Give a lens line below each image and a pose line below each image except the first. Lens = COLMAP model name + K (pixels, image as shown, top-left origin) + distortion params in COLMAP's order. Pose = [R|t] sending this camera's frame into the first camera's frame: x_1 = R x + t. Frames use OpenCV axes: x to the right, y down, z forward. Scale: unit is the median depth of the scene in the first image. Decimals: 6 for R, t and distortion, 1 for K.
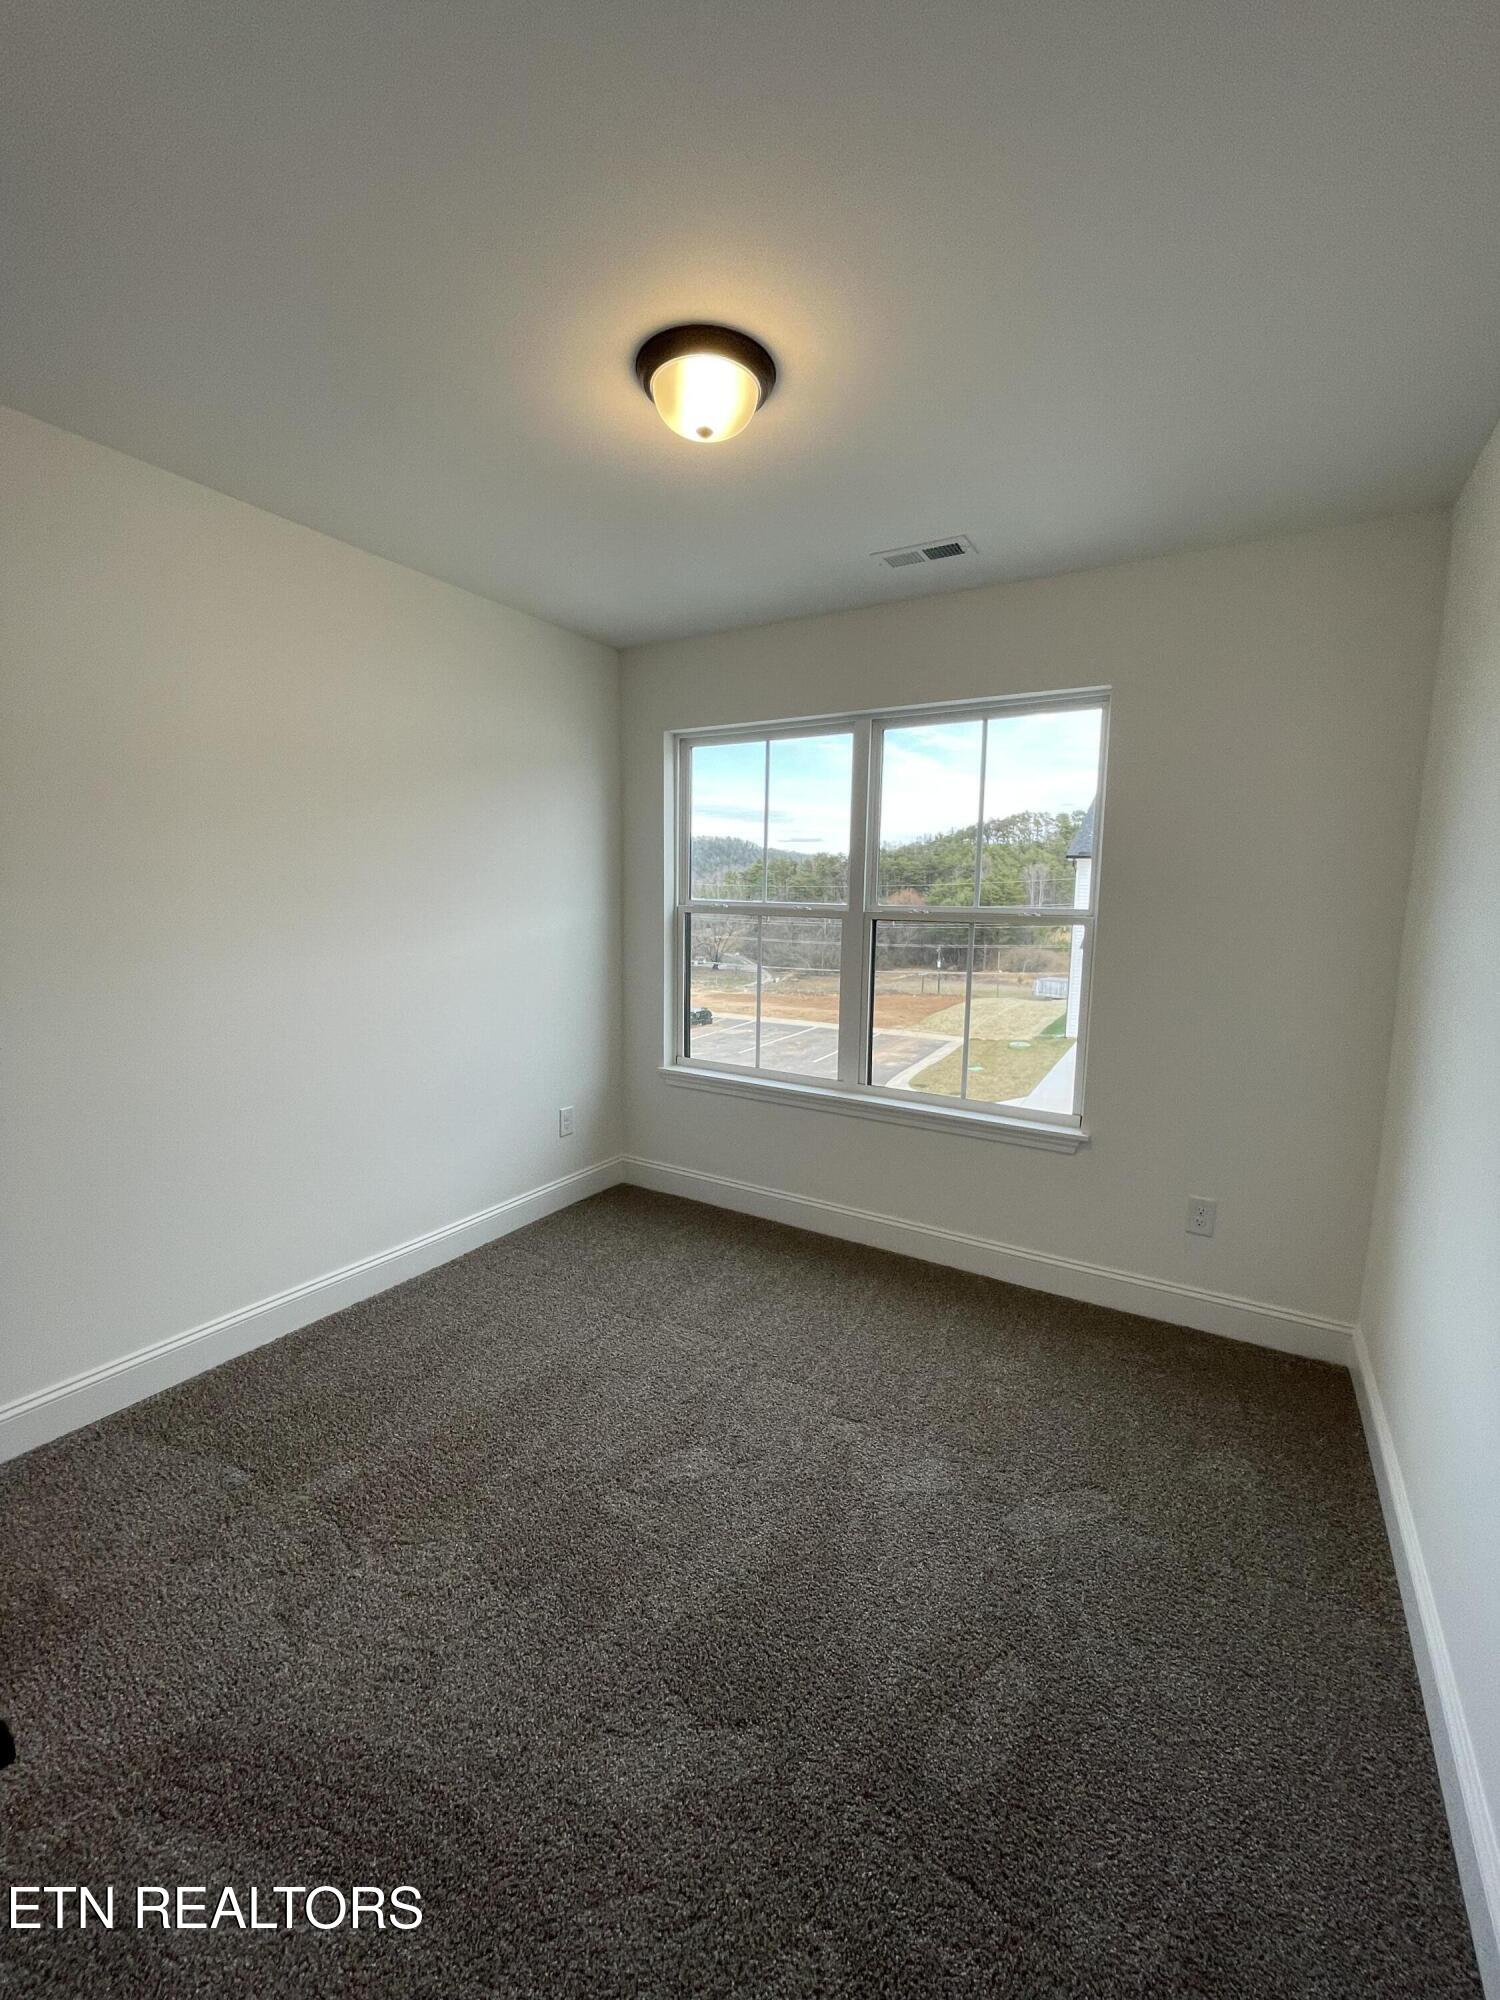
lens RADIAL K [[806.3, 0, 753.4], [0, 806.3, 993.2], [0, 0, 1]] dist [0.000029, 0.000239]
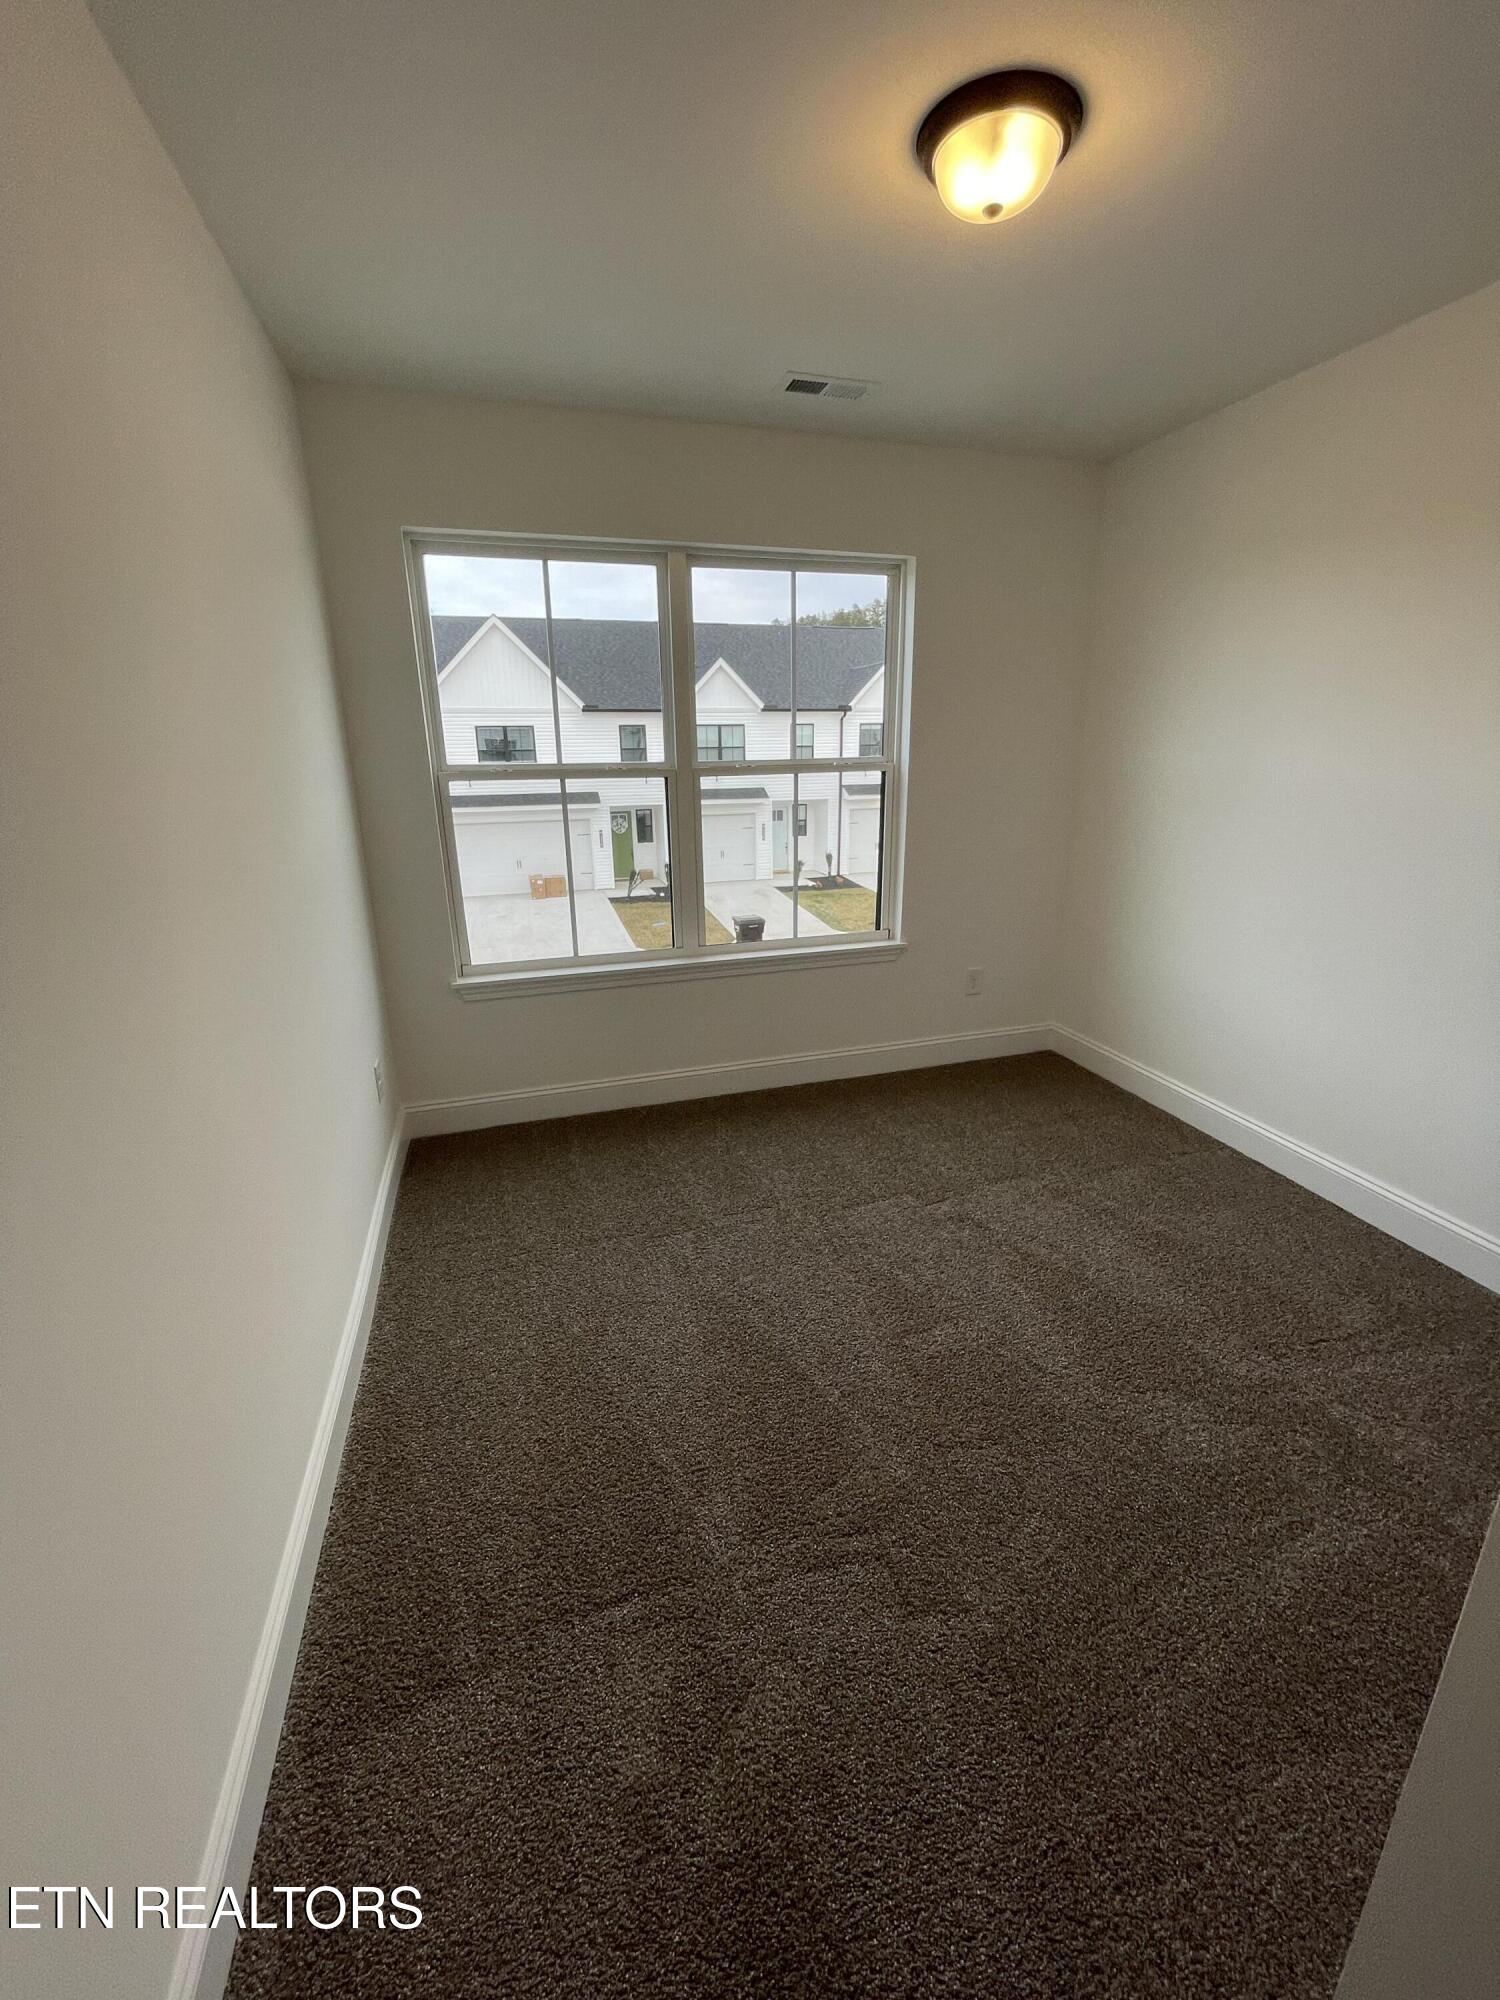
lens RADIAL K [[806.3, 0, 753.4], [0, 806.3, 993.2], [0, 0, 1]] dist [0.000029, 0.000239]
pose [[0.687245, -0.252277, 0.681213, -0.611512], [0.123894, 0.964726, 0.232280, -0.065040], [-0.715783, -0.075235, 0.694258, 0.299985]]
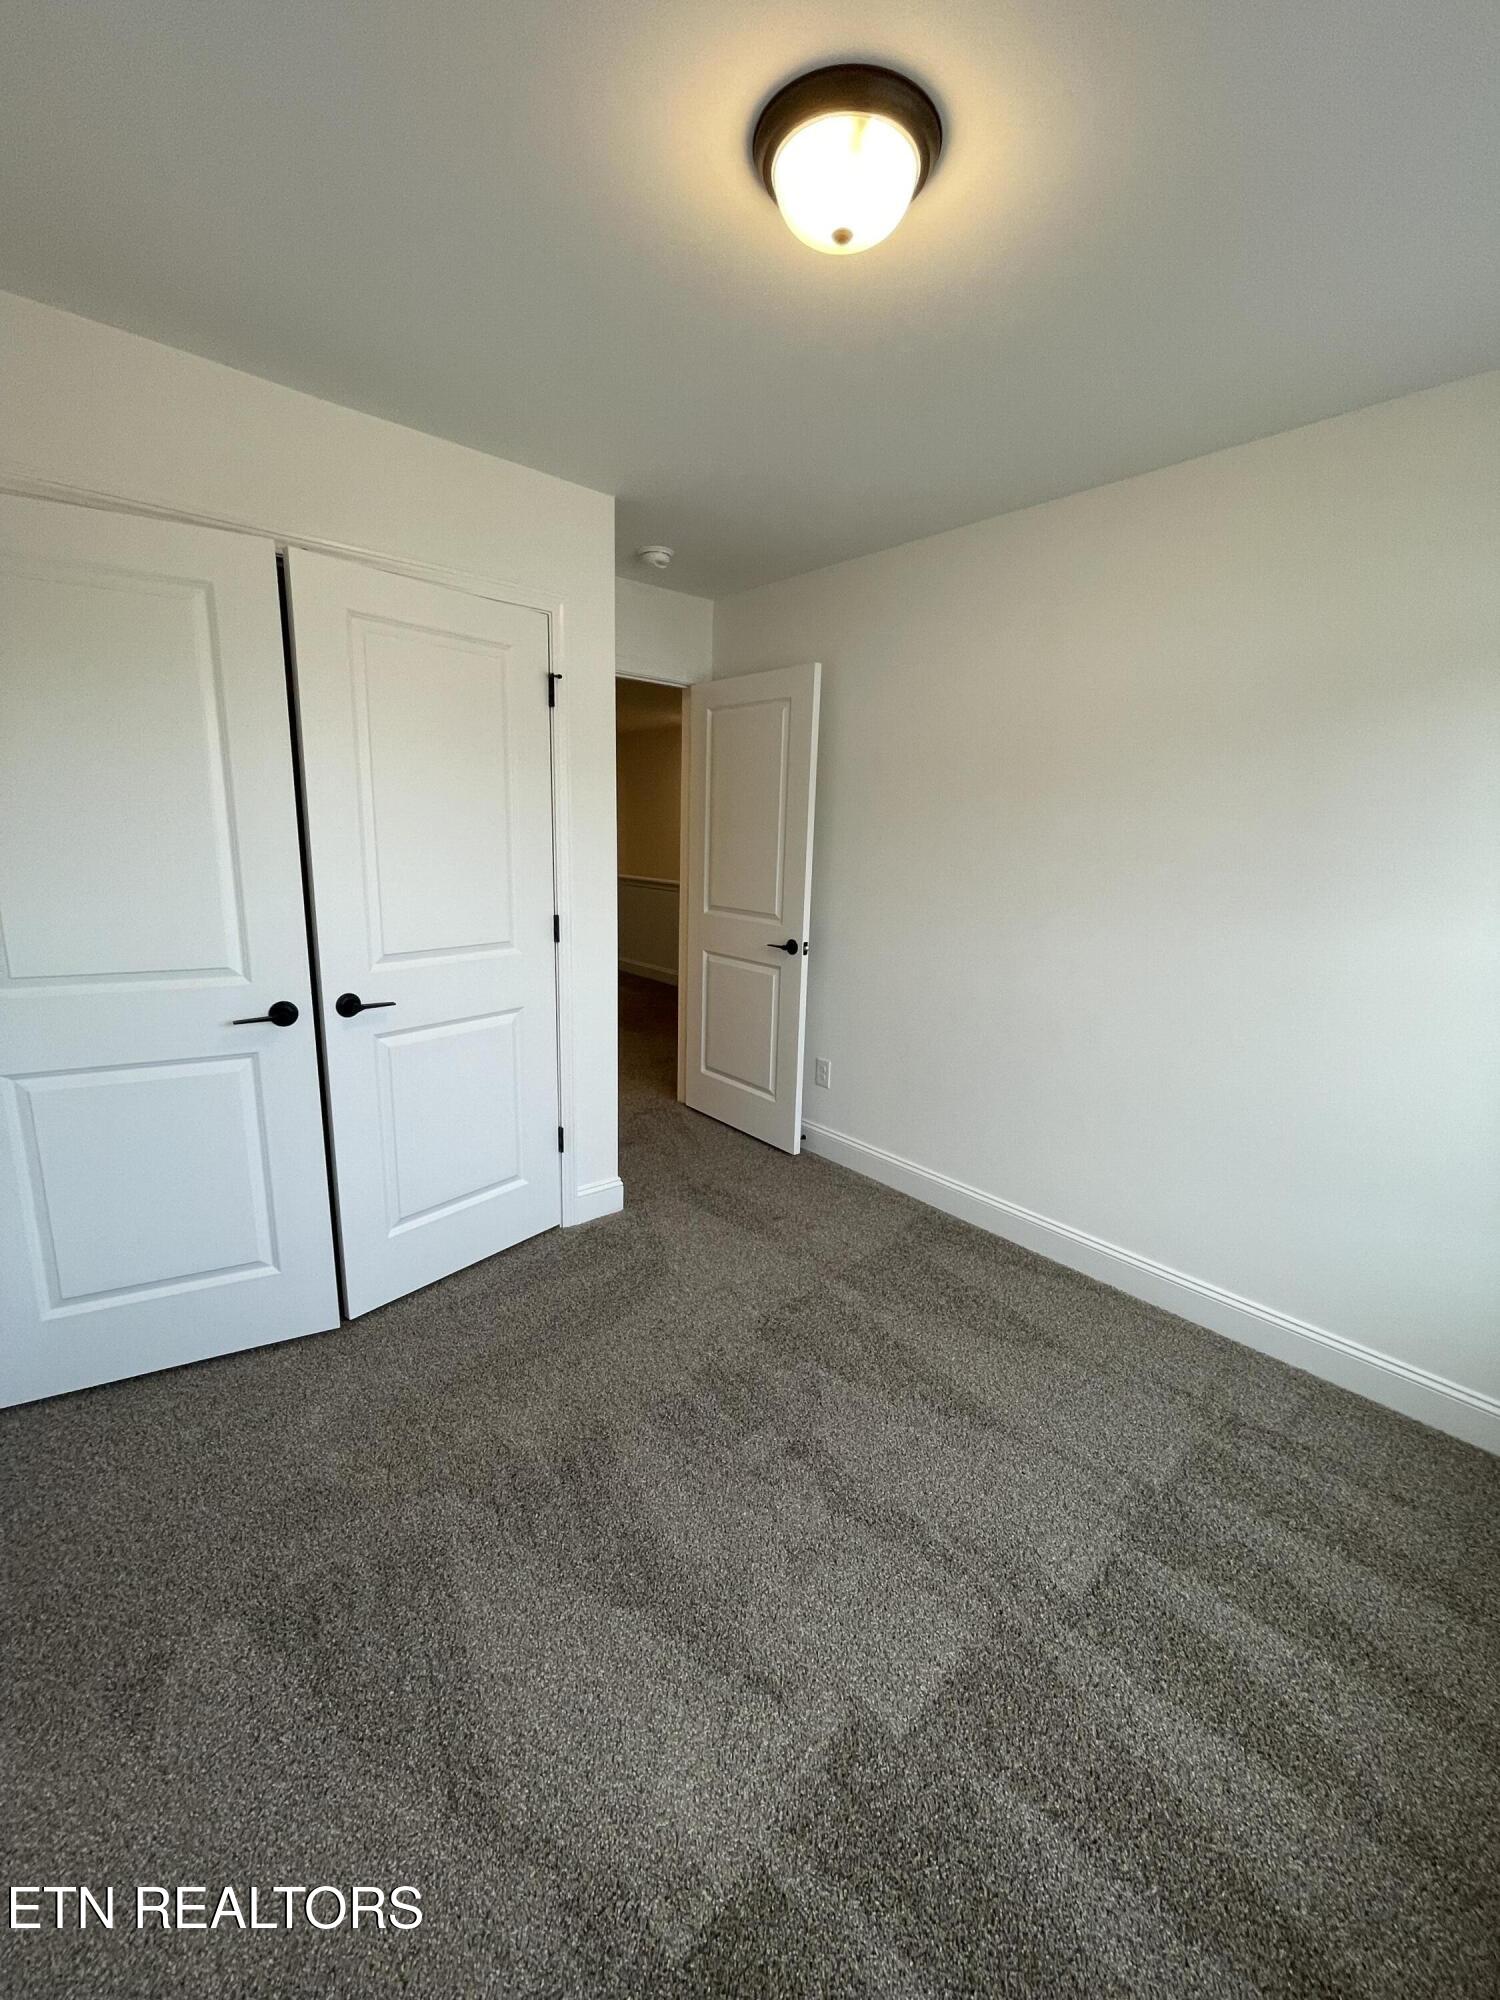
lens RADIAL K [[806.3, 0, 753.4], [0, 806.3, 993.2], [0, 0, 1]] dist [0.000029, 0.000239]
pose [[-0.311019, 0.159067, -0.936998, 0.464220], [-0.153596, 0.964522, 0.214723, -0.090956], [0.937910, 0.210702, -0.275552, 0.748124]]
